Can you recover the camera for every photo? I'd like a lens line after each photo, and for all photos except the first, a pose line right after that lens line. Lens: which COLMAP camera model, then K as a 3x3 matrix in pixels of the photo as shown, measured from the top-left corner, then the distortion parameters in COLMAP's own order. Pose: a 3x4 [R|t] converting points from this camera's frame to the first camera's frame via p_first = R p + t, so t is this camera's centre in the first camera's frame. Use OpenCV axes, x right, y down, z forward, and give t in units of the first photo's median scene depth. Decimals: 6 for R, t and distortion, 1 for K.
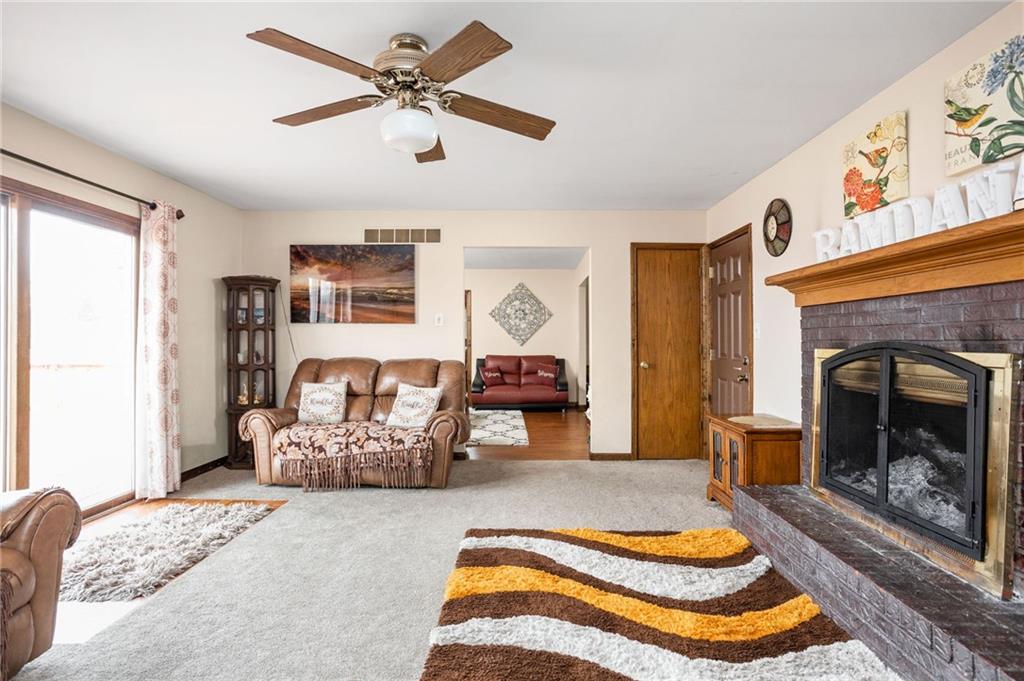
lens RADIAL K [[489.8, 0, 525.4], [0, 489.8, 344.5], [0, 0, 1]] dist [-0.002272, 0.000019]
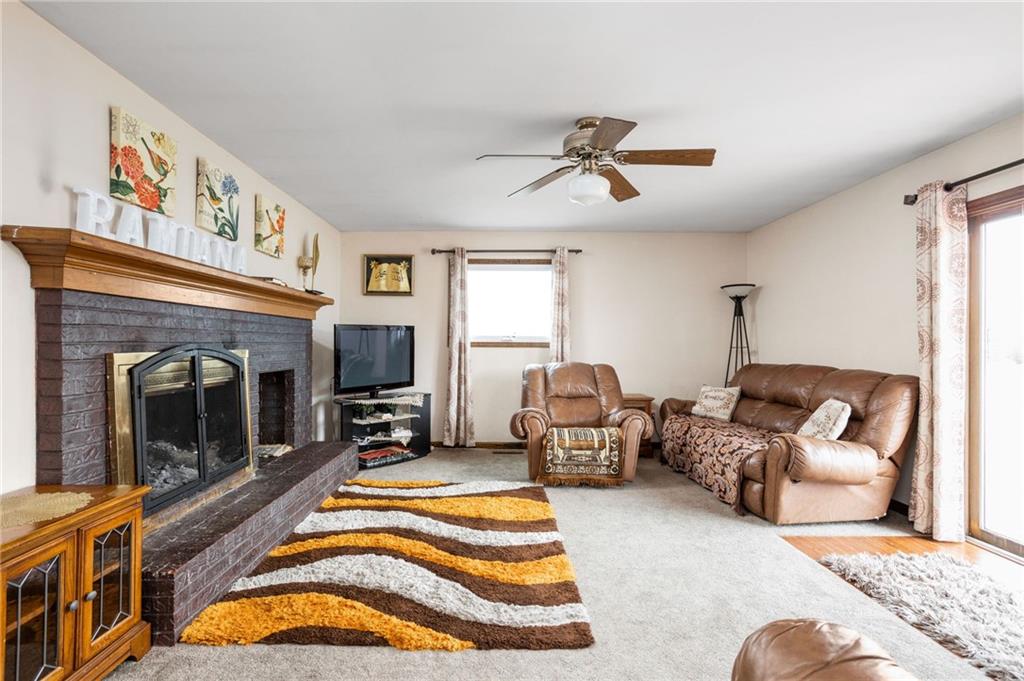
lens RADIAL K [[489.8, 0, 525.4], [0, 489.8, 344.5], [0, 0, 1]] dist [-0.002272, 0.000019]
pose [[-0.998391, -0.001596, -0.056678, 0.010233], [-0.002205, 0.999941, 0.010668, -0.016047], [0.056658, 0.010775, -0.998335, 2.021972]]
